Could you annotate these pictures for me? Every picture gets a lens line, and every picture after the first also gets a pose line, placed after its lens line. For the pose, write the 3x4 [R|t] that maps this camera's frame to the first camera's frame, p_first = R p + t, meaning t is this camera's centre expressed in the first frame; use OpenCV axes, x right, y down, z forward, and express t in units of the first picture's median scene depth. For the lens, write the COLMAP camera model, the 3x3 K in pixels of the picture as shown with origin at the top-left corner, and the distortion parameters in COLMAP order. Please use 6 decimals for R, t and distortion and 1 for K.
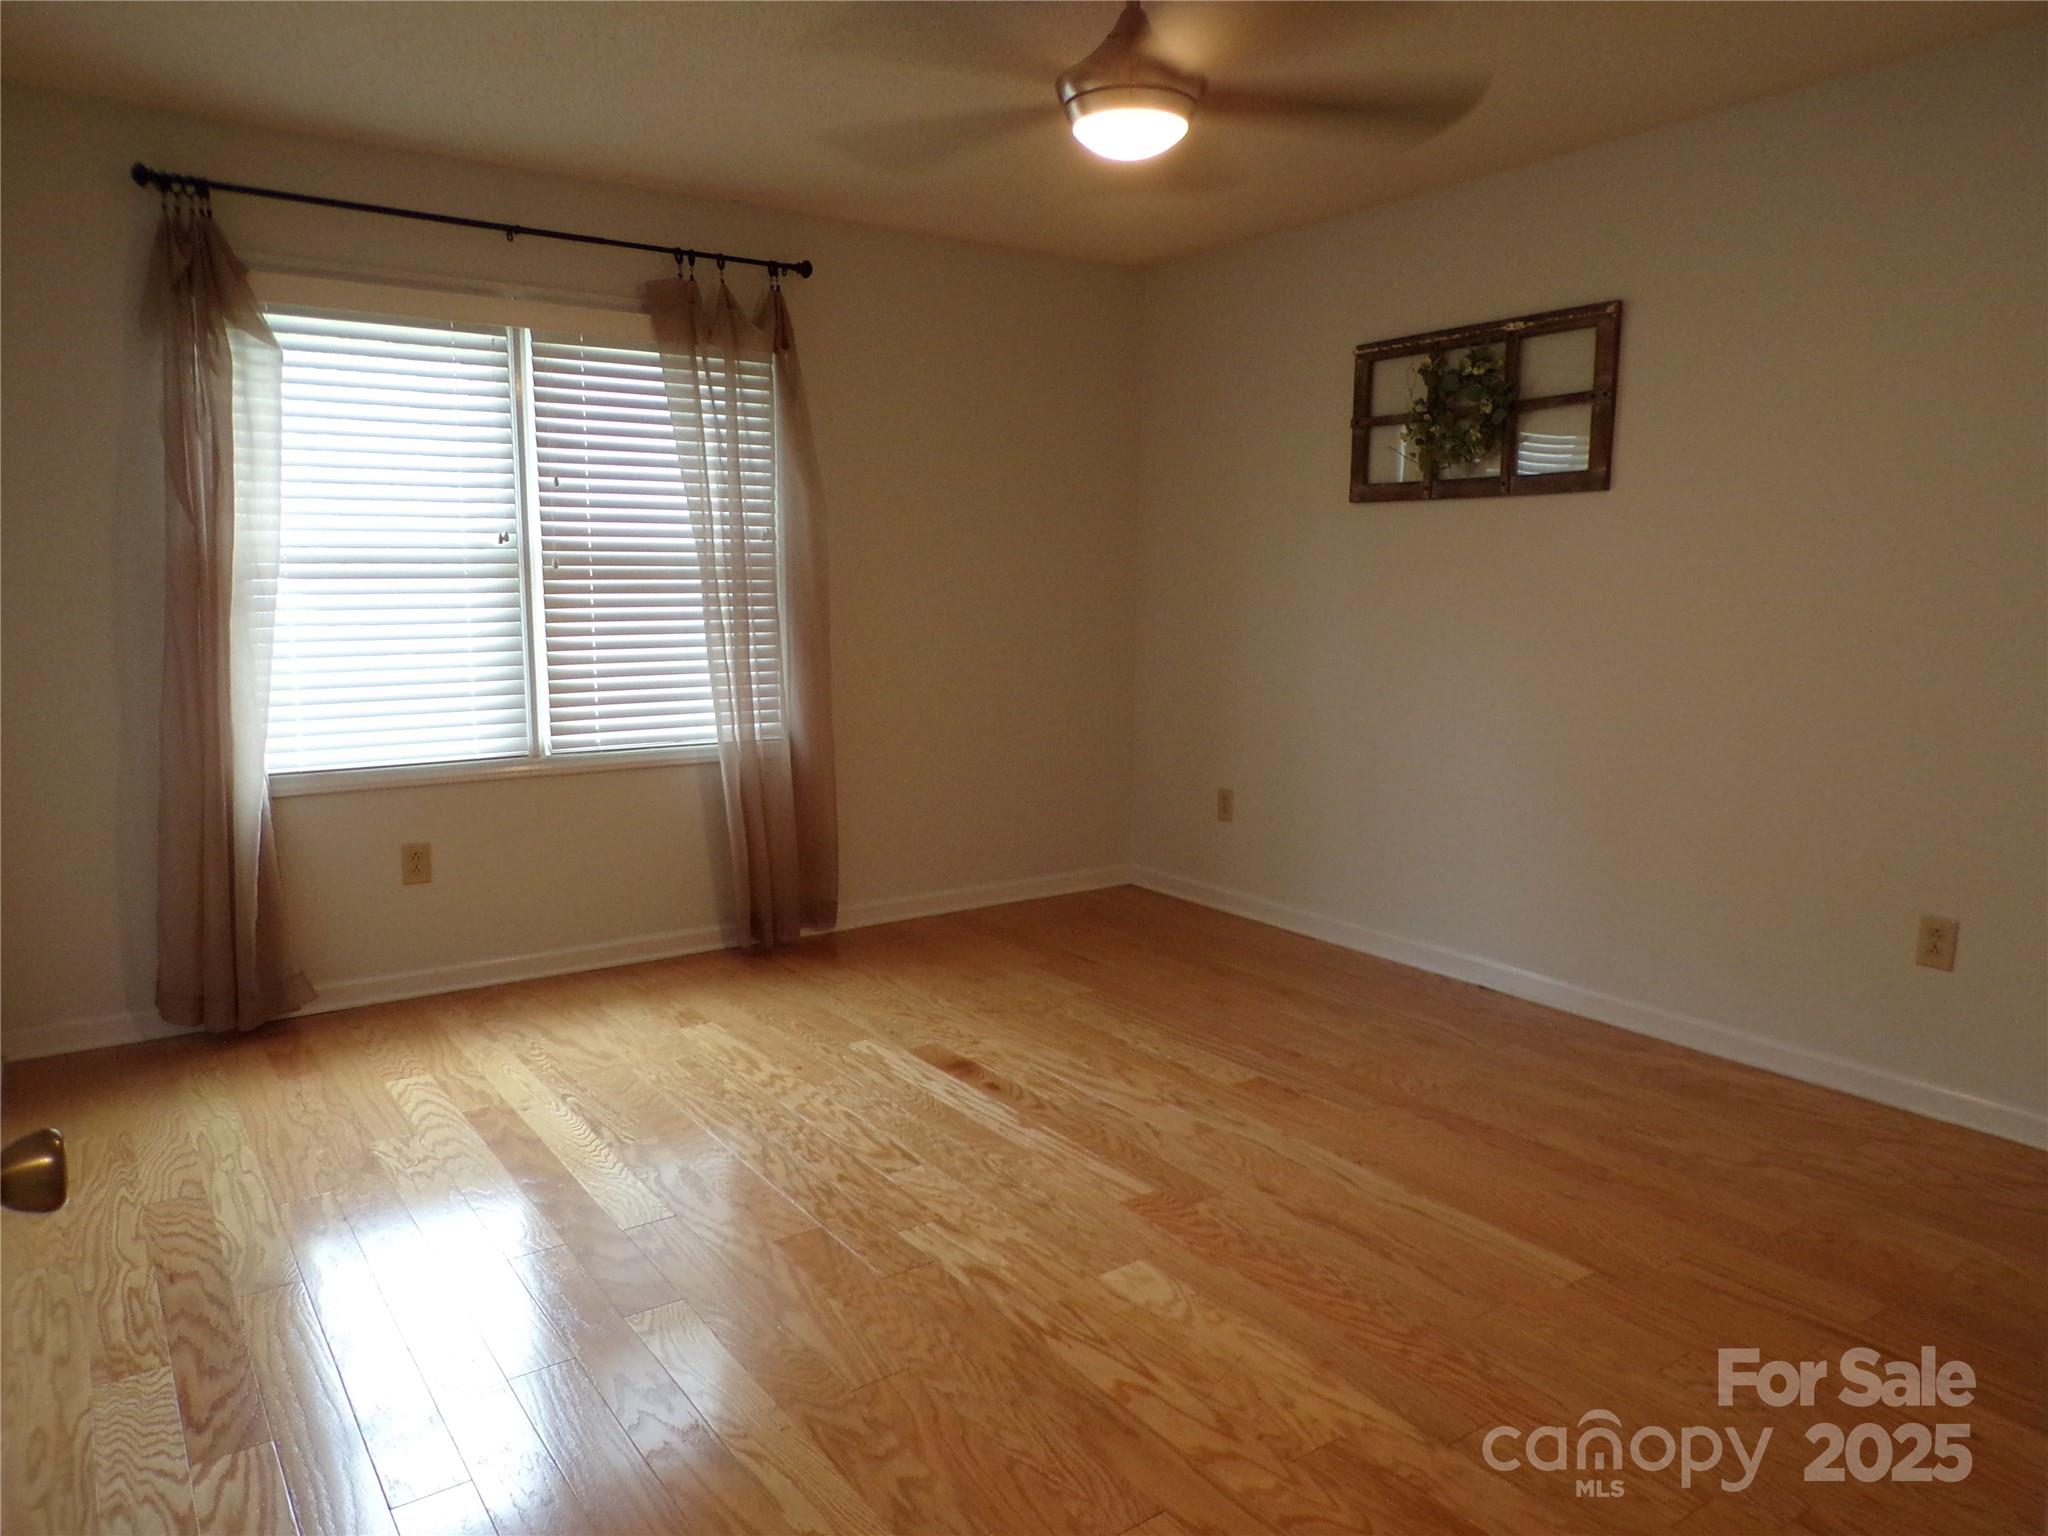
lens RADIAL K [[1396.7, 0, 1014.5], [0, 1396.7, 783.1], [0, 0, 1]] dist [0.027822, 0.003270]
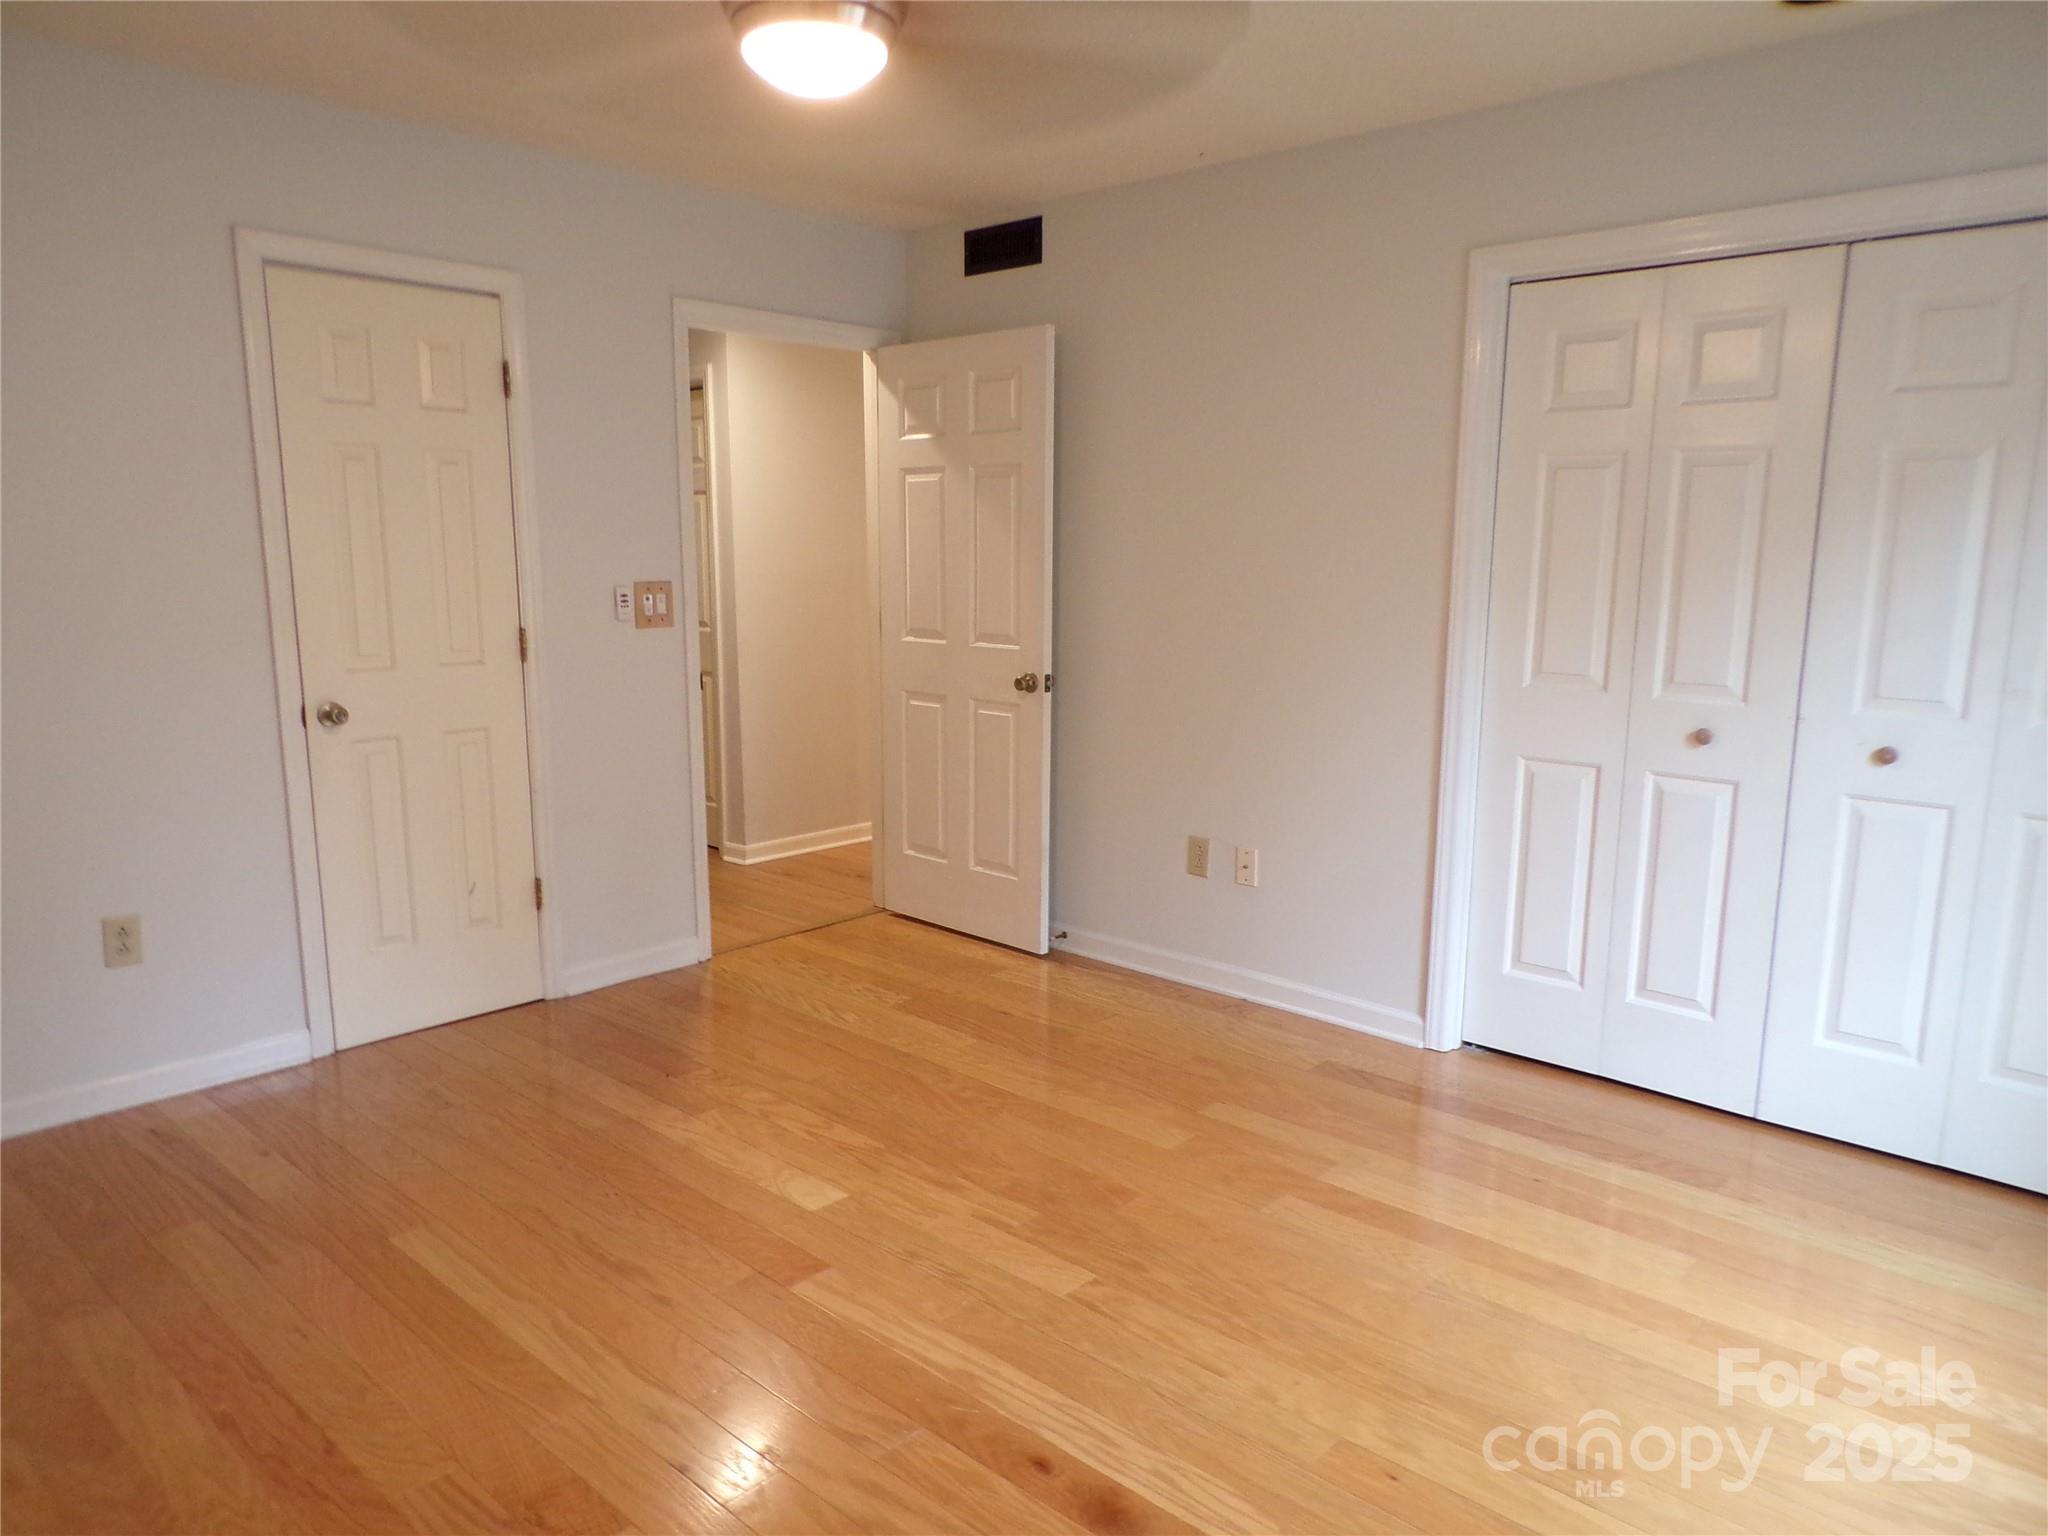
lens RADIAL K [[1396.7, 0, 1025.6], [0, 1396.7, 773.4], [0, 0, 1]] dist [0.027822, 0.003270]
pose [[-0.975943, 0.032011, -0.215663, 0.111526], [-0.037314, 0.950045, 0.309874, -0.249038], [0.214809, 0.310466, -0.925996, 1.422454]]
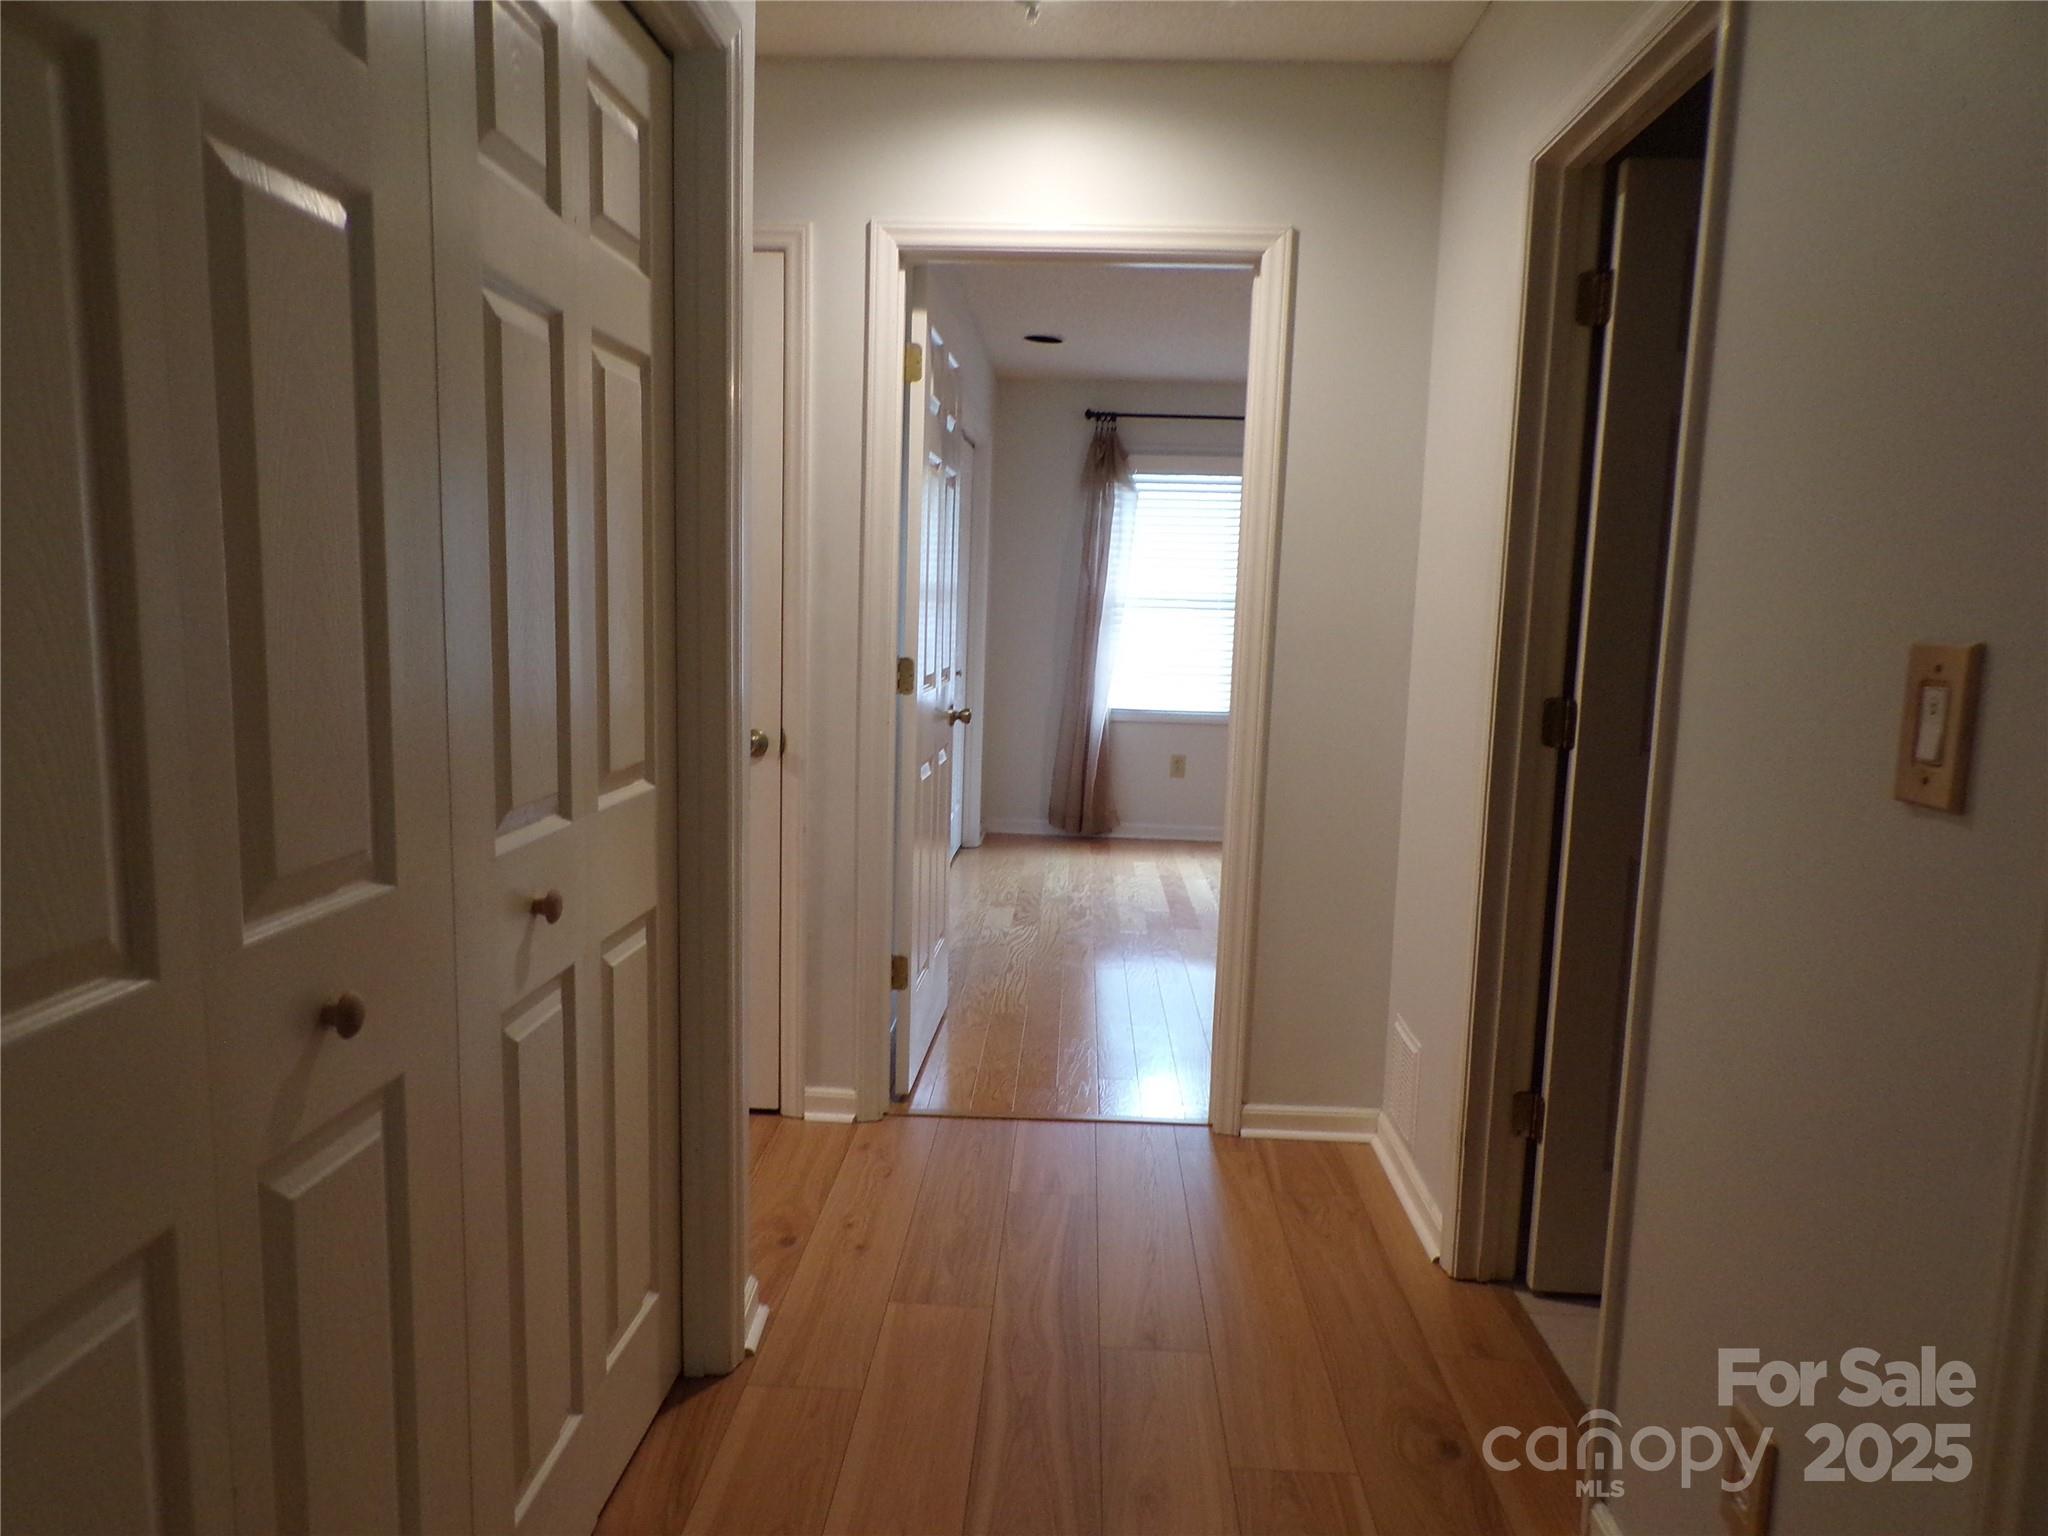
lens RADIAL K [[1396.7, 0, 1023.0], [0, 1396.7, 770.4], [0, 0, 1]] dist [0.027822, 0.003270]
pose [[0.798892, 0.097511, -0.593518, 0.575435], [-0.119353, 0.992849, 0.002466, 0.098030], [0.589514, 0.068869, 0.804817, -0.672527]]
